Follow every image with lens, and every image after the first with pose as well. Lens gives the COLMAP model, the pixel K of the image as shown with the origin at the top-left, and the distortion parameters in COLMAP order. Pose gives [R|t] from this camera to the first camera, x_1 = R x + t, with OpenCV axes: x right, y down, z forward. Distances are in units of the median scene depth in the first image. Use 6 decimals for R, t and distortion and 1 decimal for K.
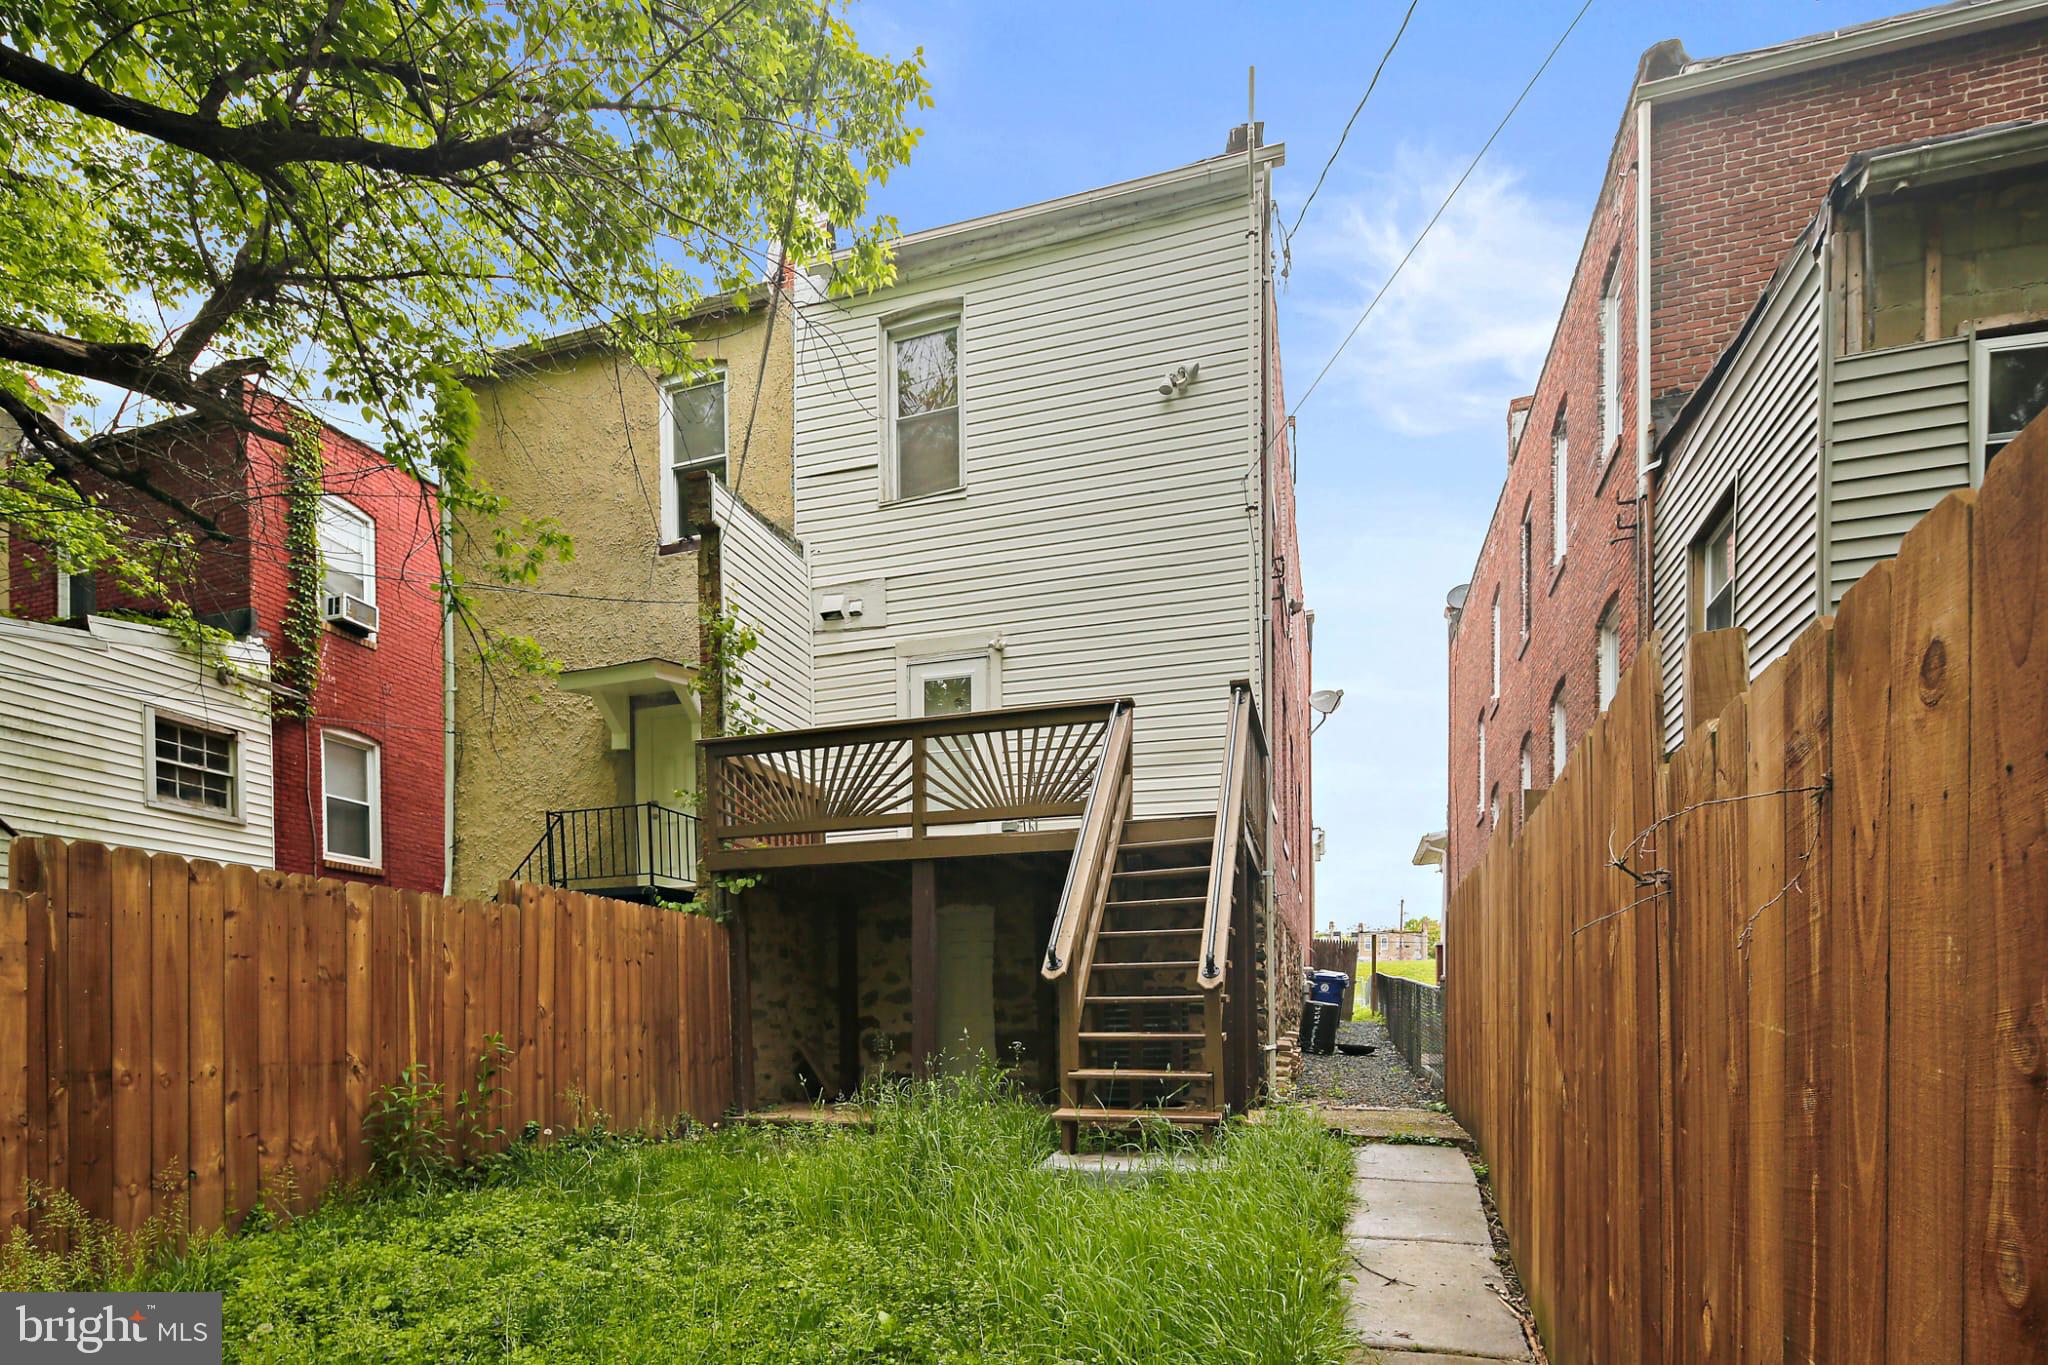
lens RADIAL K [[997.7, 0, 1021.9], [0, 997.7, 672.9], [0, 0, 1]] dist [0.001700, -0.000818]
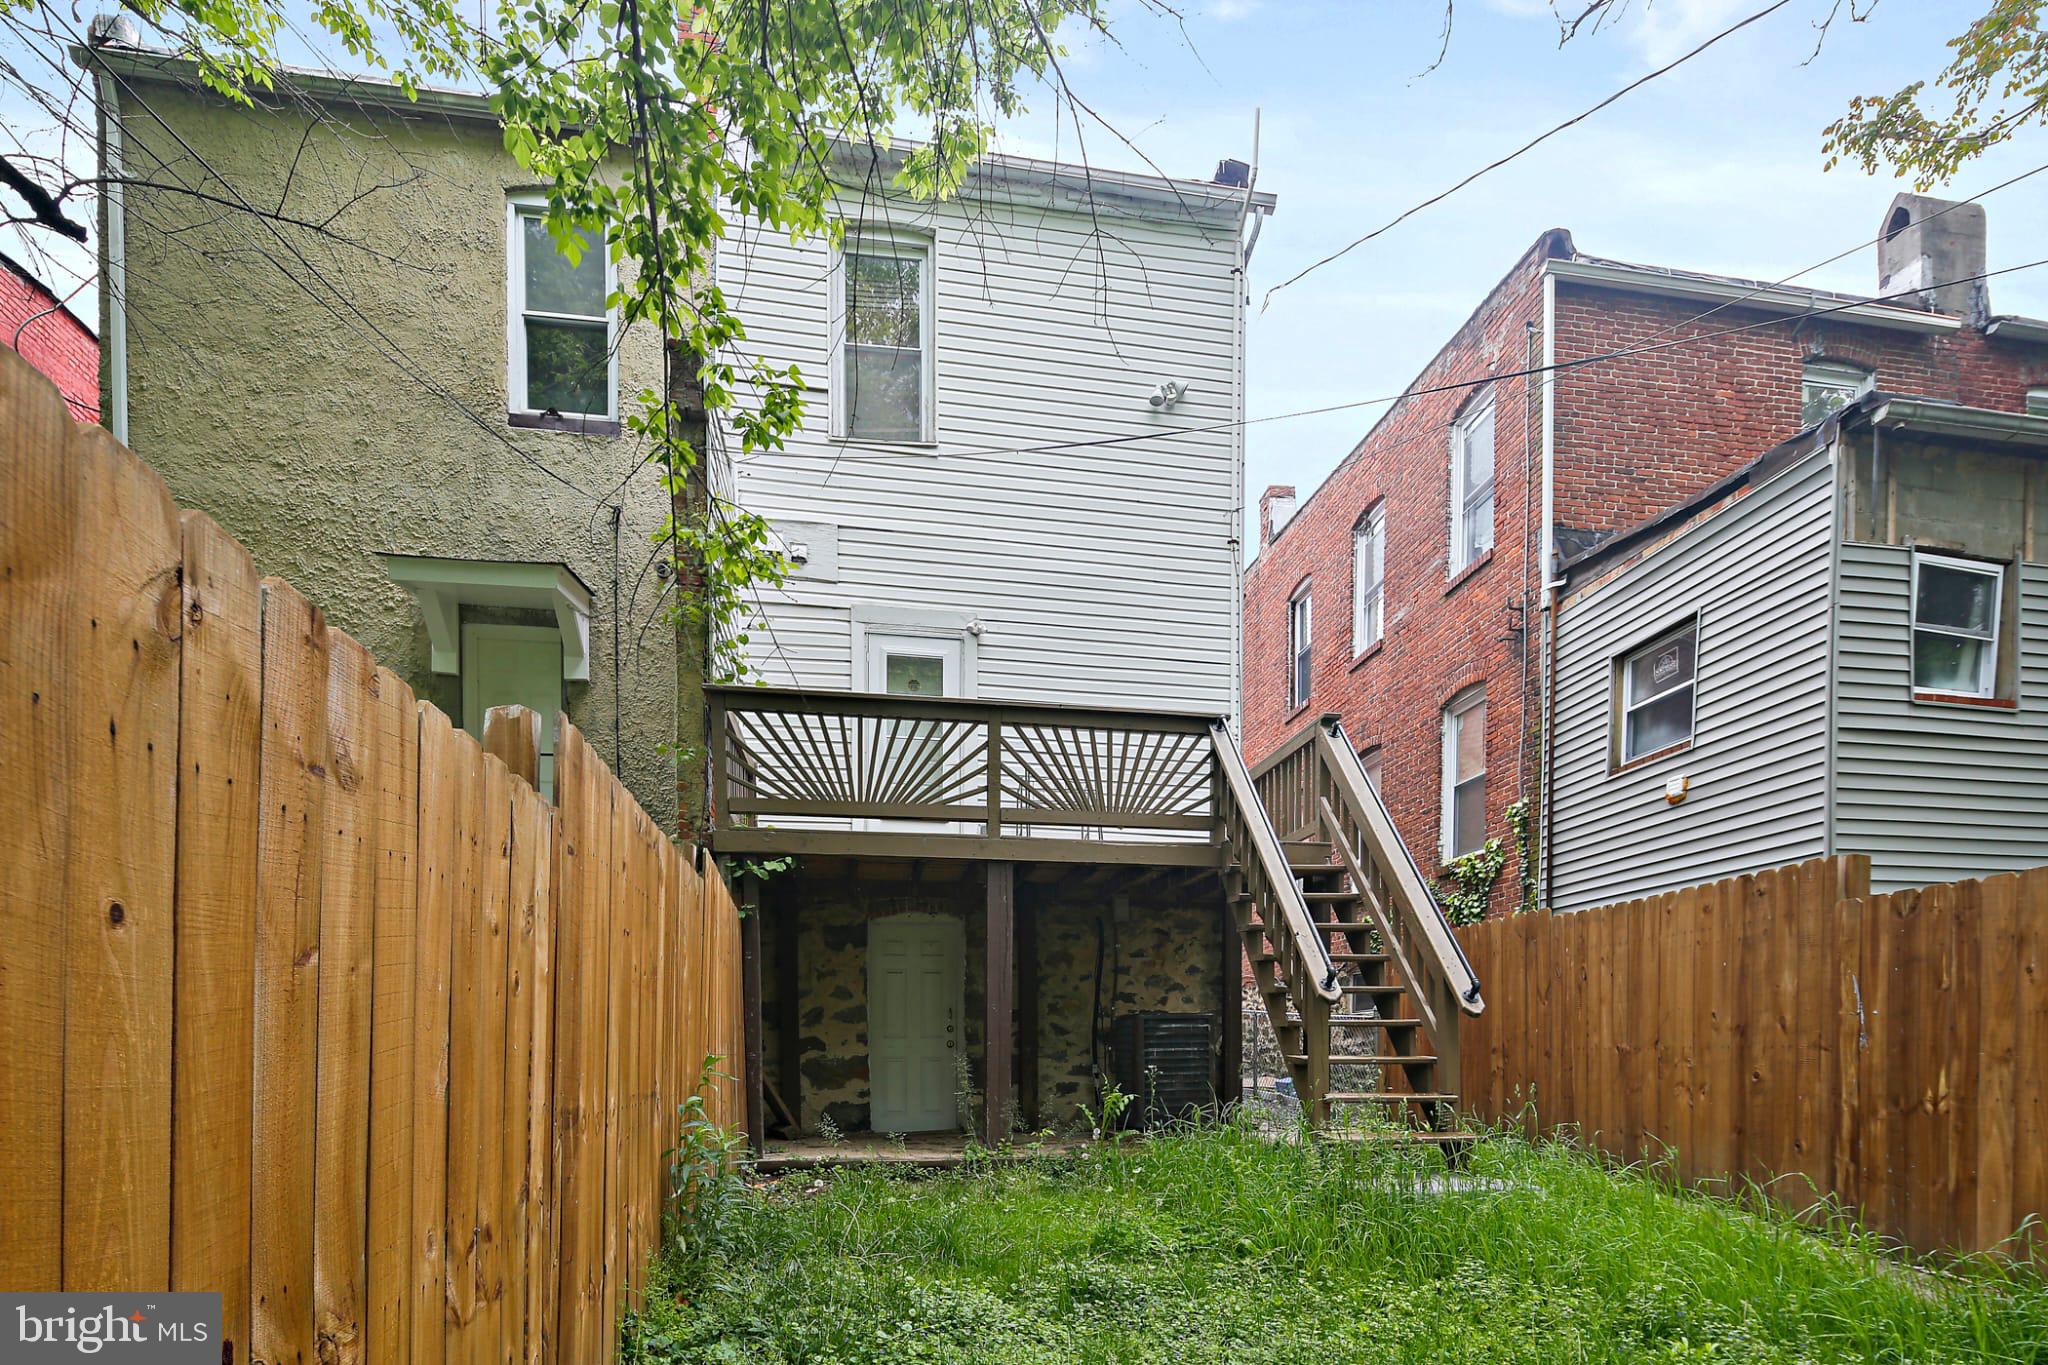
lens RADIAL K [[1019.2, 0, 1019.7], [0, 1019.2, 707.5], [0, 0, 1]] dist [0.005543, -0.004330]
pose [[0.890583, 0.149459, 0.429562, -0.374876], [-0.161654, 0.986813, -0.008197, 0.043042], [-0.425123, -0.062141, 0.903000, 0.148367]]
